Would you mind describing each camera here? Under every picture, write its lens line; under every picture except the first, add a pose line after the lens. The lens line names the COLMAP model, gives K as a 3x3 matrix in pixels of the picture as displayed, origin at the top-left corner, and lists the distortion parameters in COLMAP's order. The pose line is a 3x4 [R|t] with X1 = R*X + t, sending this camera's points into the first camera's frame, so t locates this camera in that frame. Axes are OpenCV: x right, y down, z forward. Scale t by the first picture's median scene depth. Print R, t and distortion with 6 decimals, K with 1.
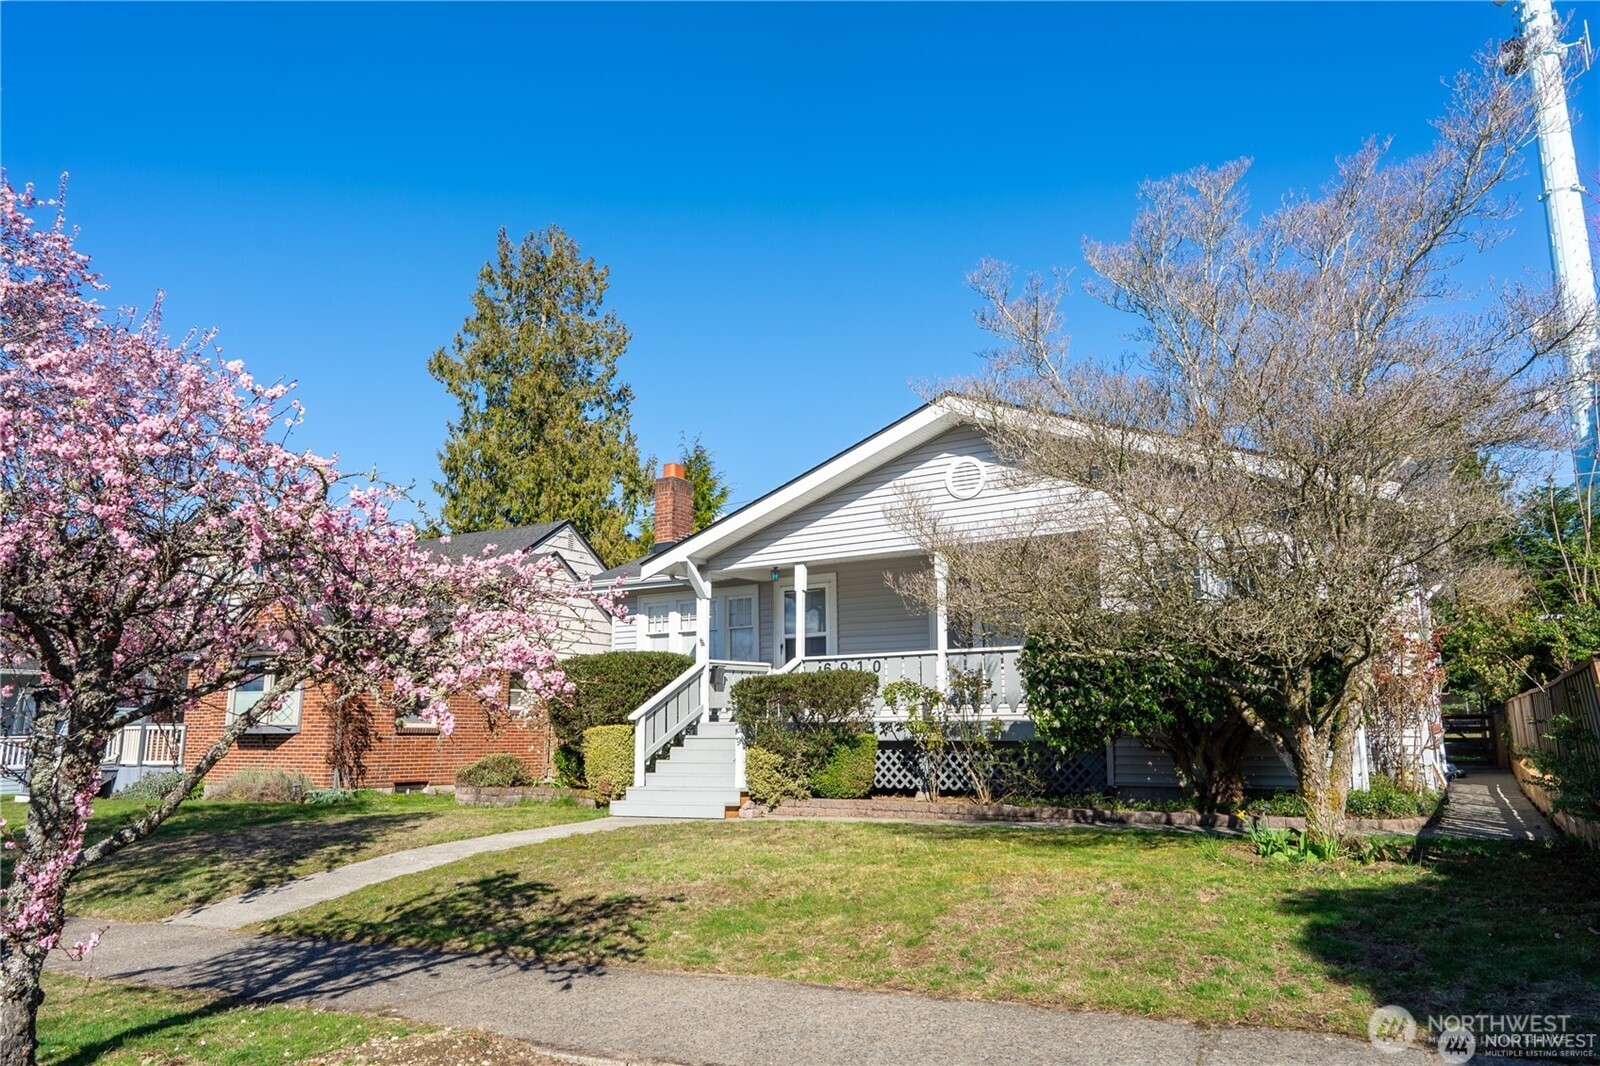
lens RADIAL K [[1063.5, 0, 782.5], [0, 1063.5, 531.6], [0, 0, 1]] dist [0.001892, 0.000483]
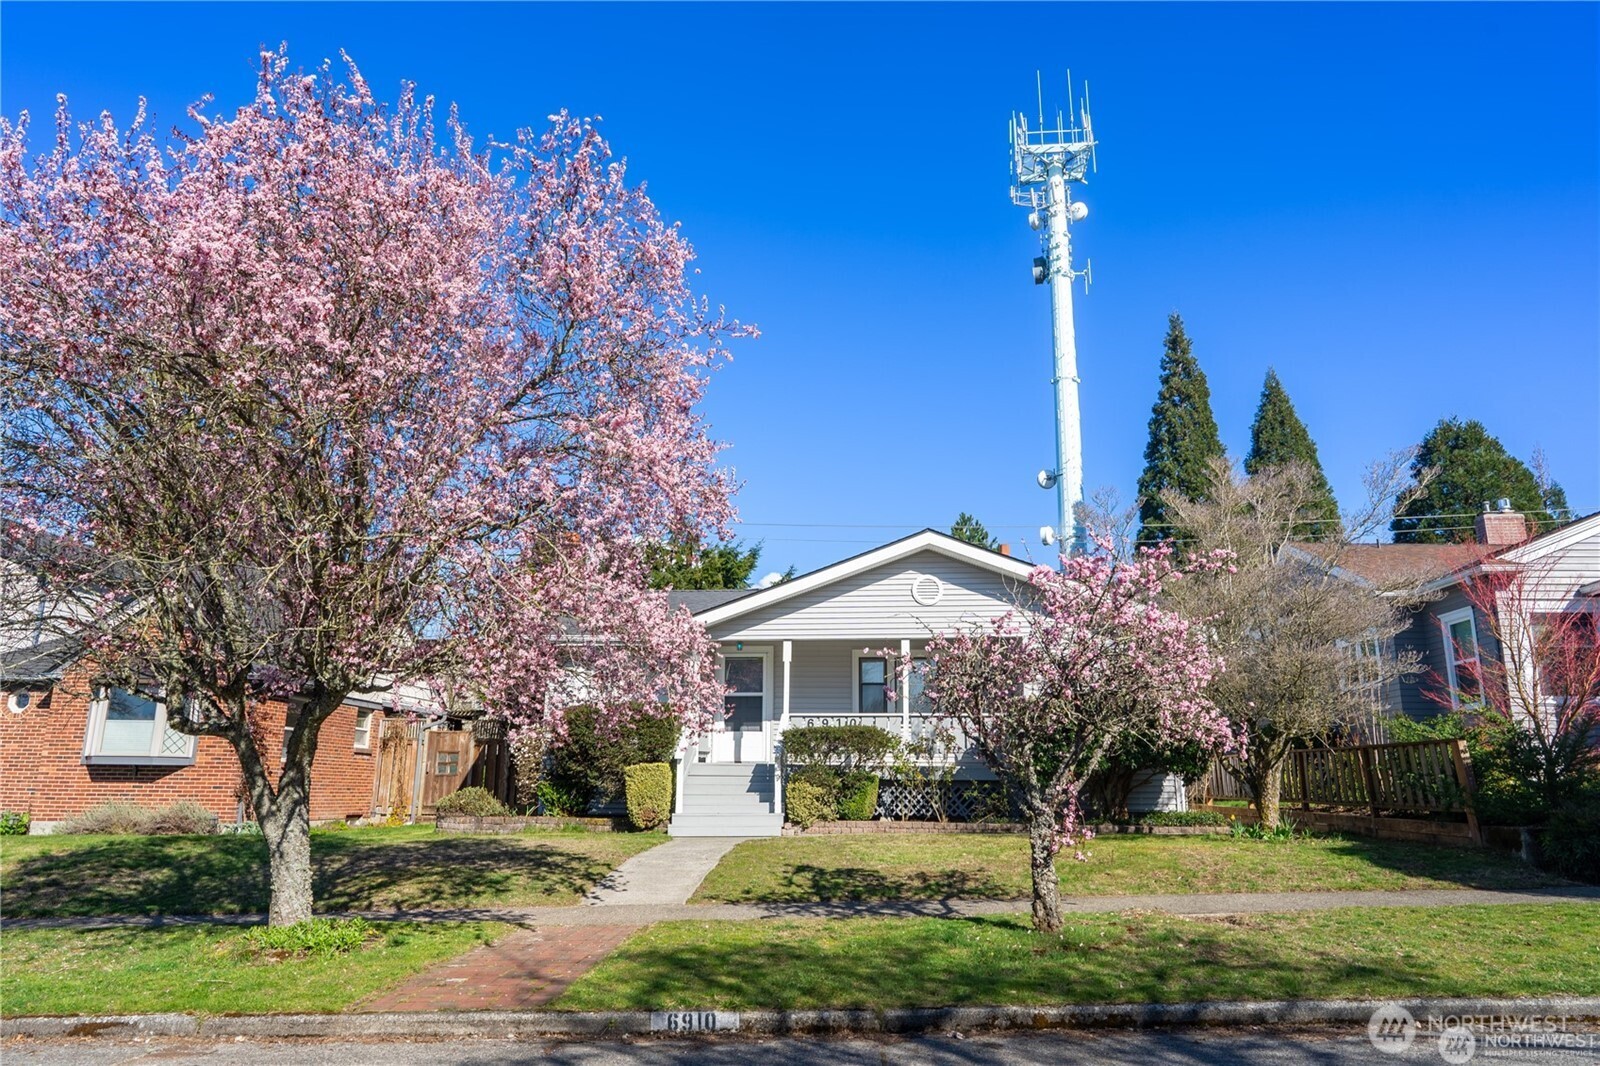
lens RADIAL K [[1067.5, 0, 796.7], [0, 1067.5, 533.1], [0, 0, 1]] dist [-0.003037, 0.003474]
pose [[0.888030, 0.118730, 0.444192, -0.624450], [-0.098140, 0.992767, -0.069159, -0.011899], [-0.449190, 0.017822, 0.893259, -0.181759]]
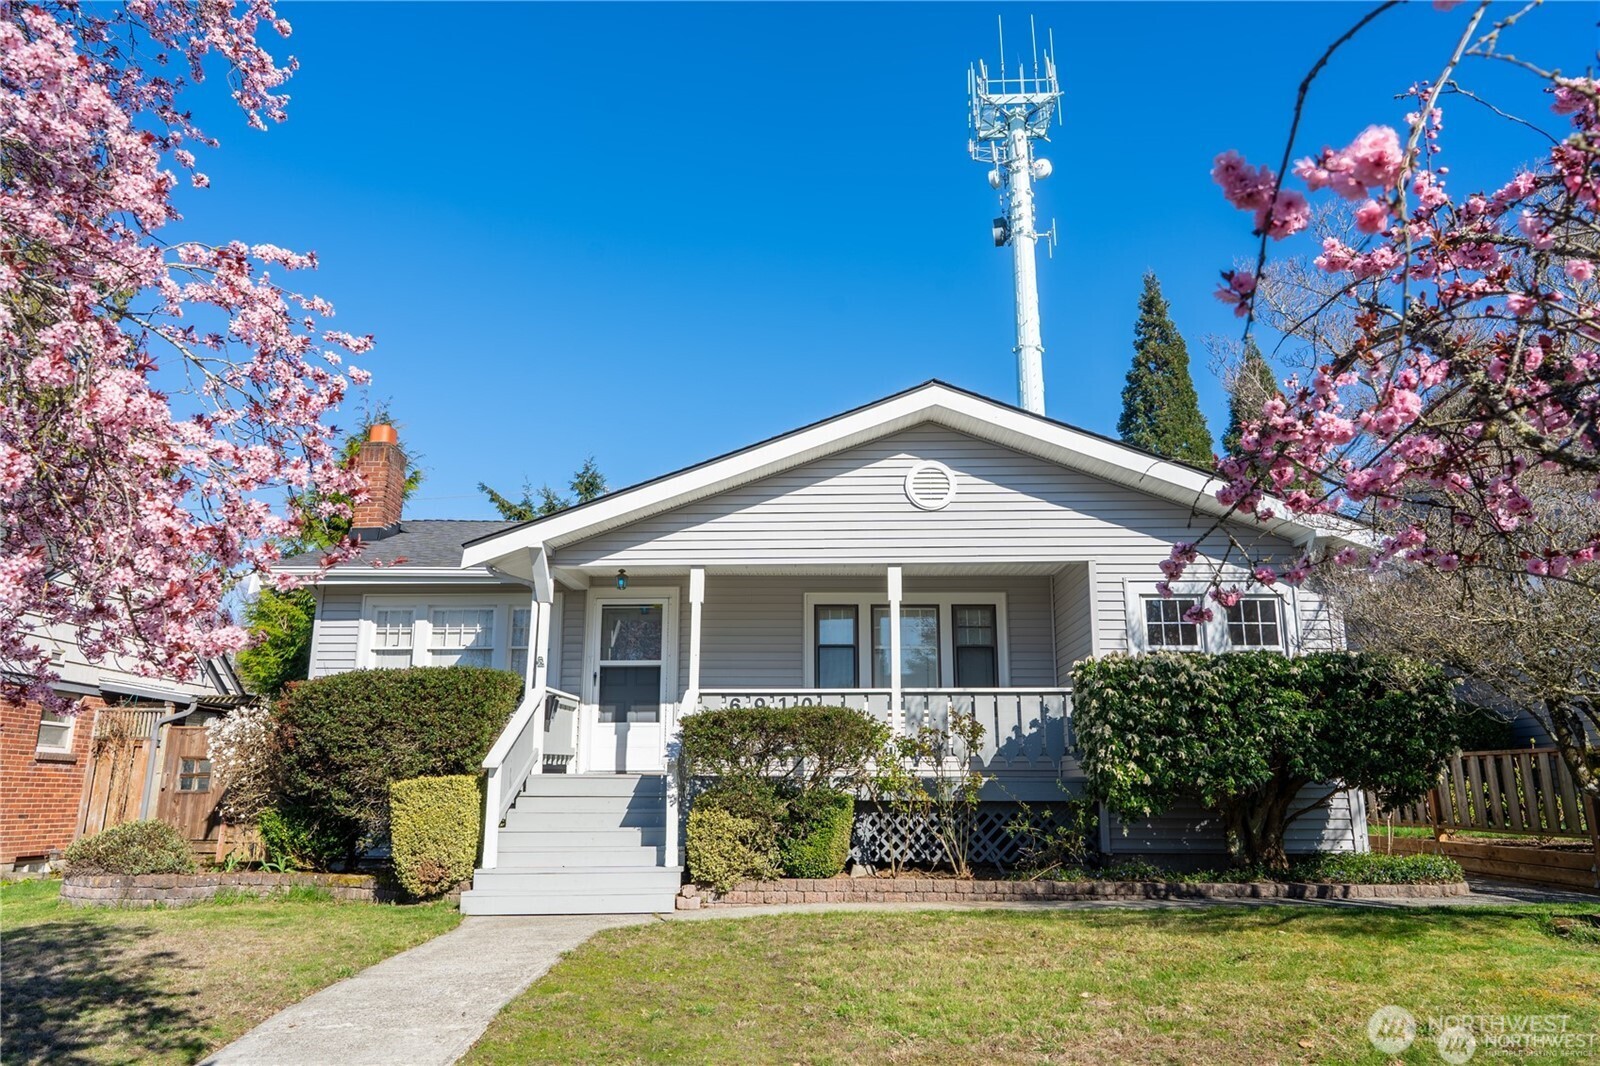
lens RADIAL K [[1067.5, 0, 796.7], [0, 1067.5, 533.1], [0, 0, 1]] dist [-0.003037, 0.003474]
pose [[0.861391, 0.125872, 0.492100, -0.337769], [-0.099923, 0.991870, -0.078797, 0.065314], [-0.498018, 0.018703, 0.866965, 0.325029]]
